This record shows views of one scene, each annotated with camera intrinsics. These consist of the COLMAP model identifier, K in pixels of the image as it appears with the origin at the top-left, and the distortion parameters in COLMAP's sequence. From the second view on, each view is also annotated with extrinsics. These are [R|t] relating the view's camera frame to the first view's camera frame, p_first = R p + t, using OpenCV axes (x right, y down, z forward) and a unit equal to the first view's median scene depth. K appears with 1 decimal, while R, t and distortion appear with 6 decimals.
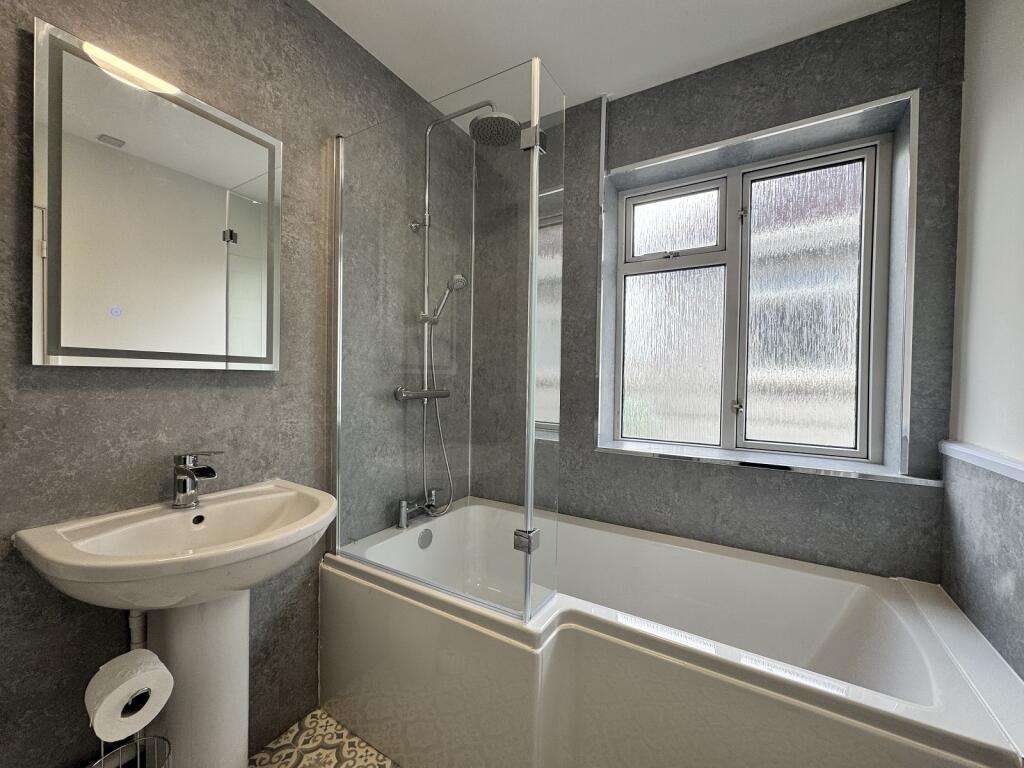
lens RADIAL K [[407.3, 0, 516.0], [0, 407.3, 383.8], [0, 0, 1]] dist [-0.002611, -0.000463]
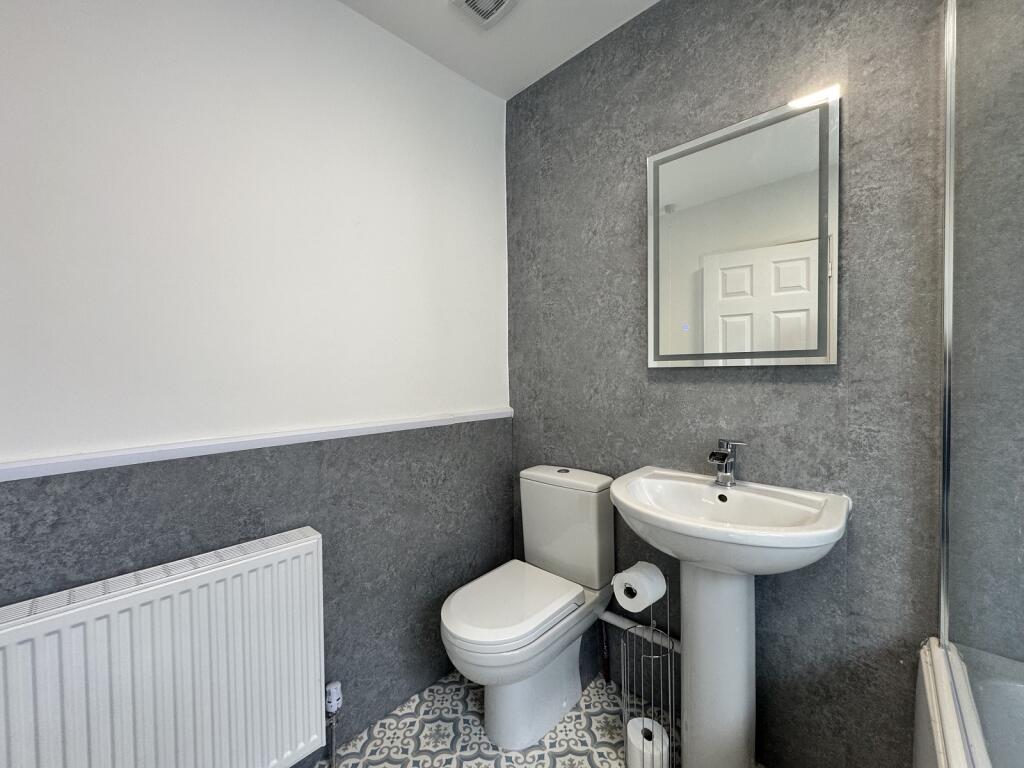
lens RADIAL K [[407.3, 0, 517.8], [0, 407.3, 381.6], [0, 0, 1]] dist [-0.002611, -0.000463]
pose [[-0.209193, 0.005816, -0.977857, 0.392252], [-0.005989, 0.999956, 0.007228, 0.001937], [0.977856, 0.007368, -0.209149, 0.588097]]
